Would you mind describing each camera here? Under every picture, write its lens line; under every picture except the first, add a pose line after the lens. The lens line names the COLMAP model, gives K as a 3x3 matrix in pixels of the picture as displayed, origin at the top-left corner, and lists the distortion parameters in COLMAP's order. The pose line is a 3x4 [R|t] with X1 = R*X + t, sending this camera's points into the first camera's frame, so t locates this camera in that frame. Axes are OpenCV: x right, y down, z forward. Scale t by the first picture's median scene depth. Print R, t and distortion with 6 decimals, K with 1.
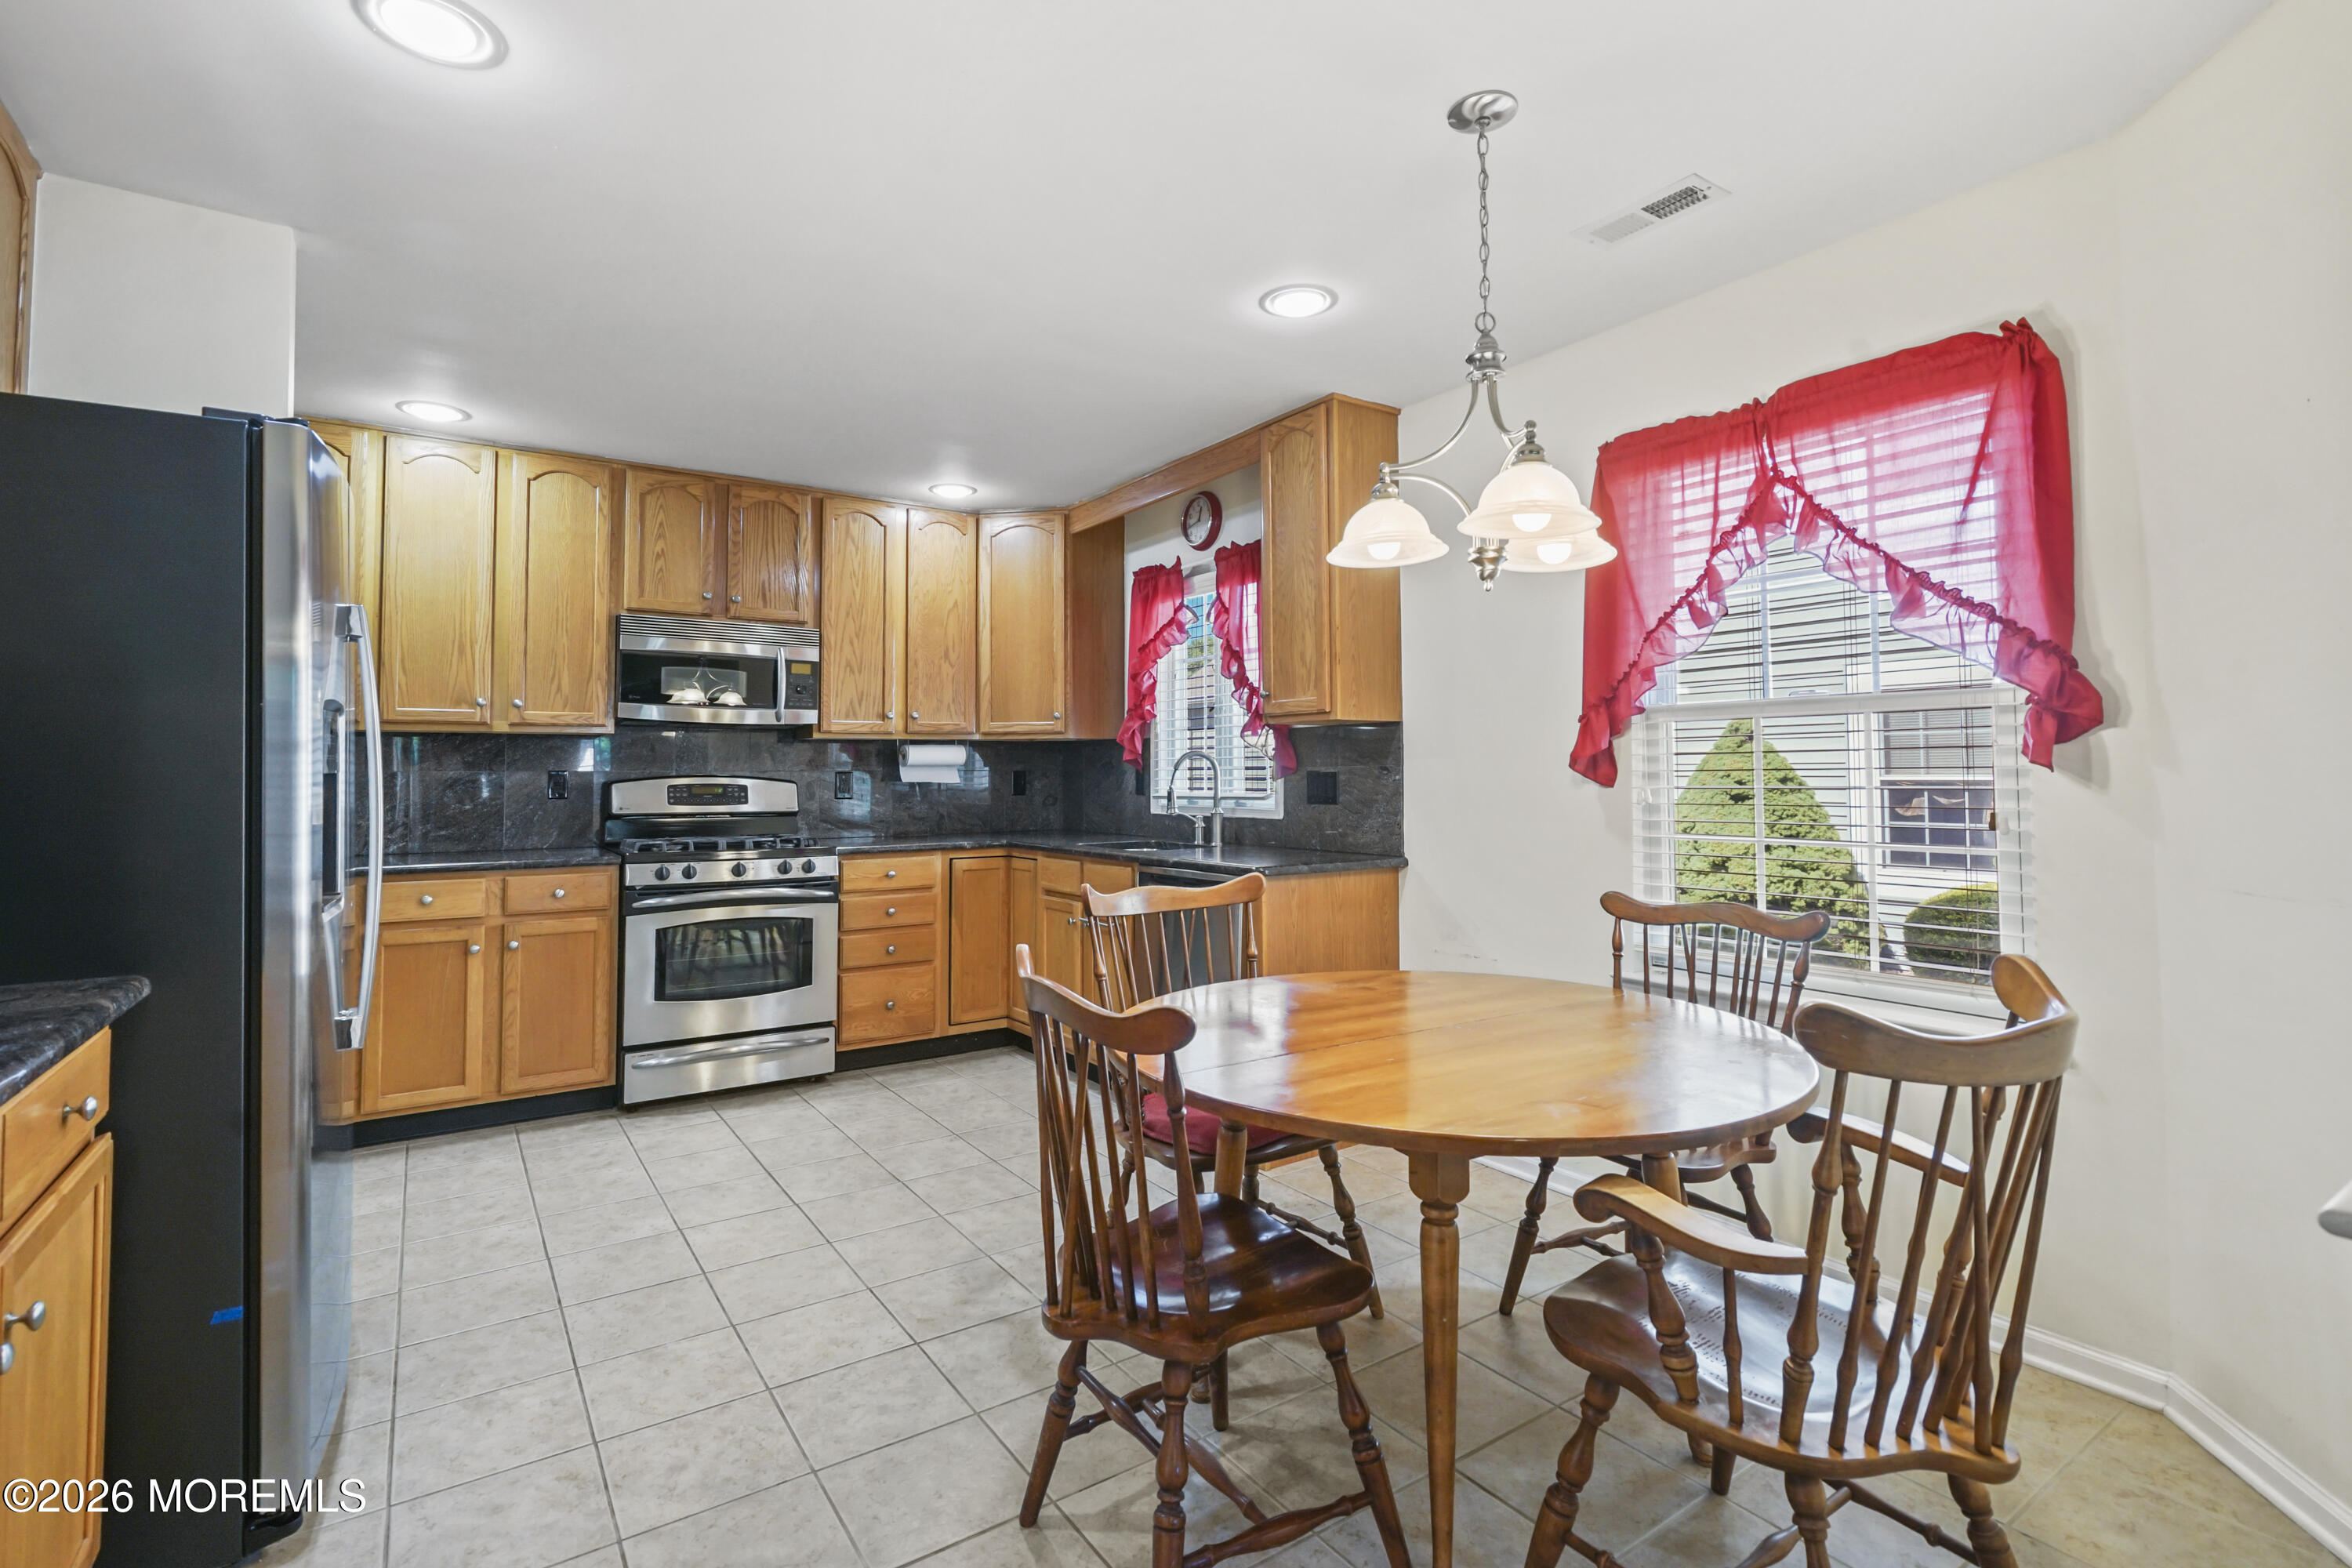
lens RADIAL K [[1087.5, 0, 1169.3], [0, 1087.5, 756.8], [0, 0, 1]] dist [-0.000922, -0.000042]
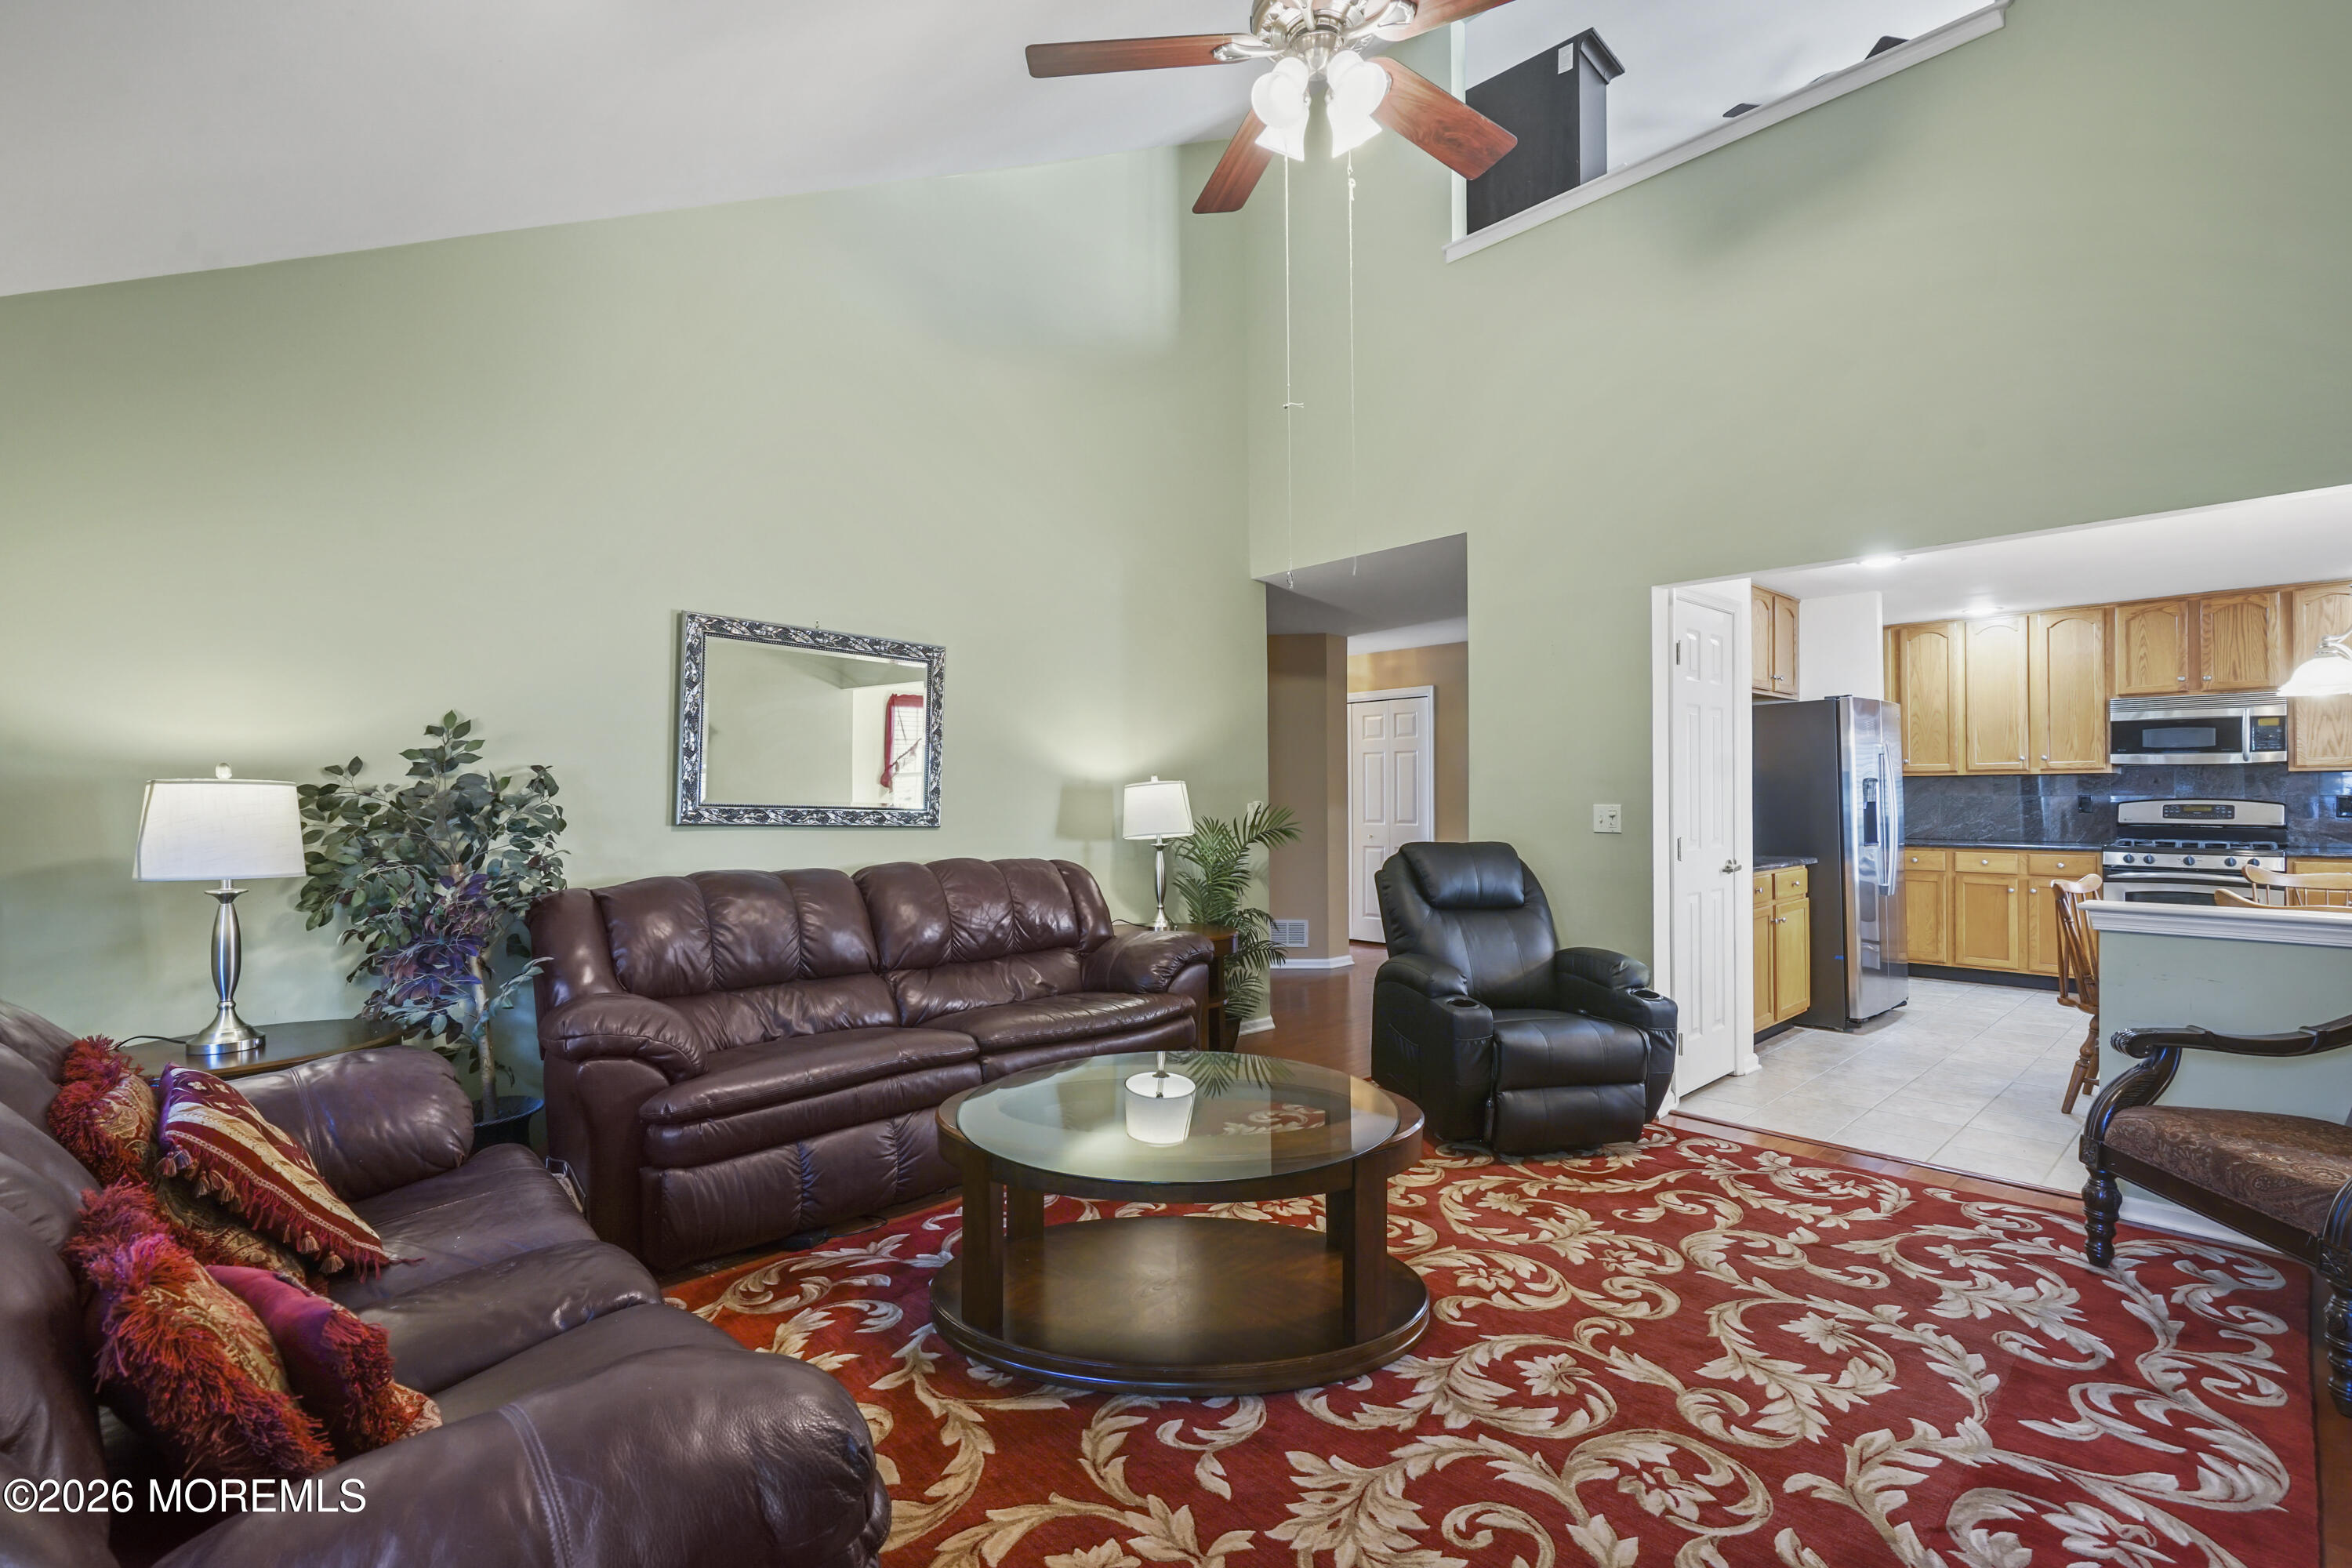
lens RADIAL K [[1074.1, 0, 1176.0], [0, 1074.1, 784.0], [0, 0, 1]] dist [0.000708, 0.000829]
pose [[0.143379, -0.005024, -0.989655, 0.917079], [0.017411, 0.999845, -0.002553, -0.025098], [0.989515, -0.016864, 0.143444, -0.635813]]
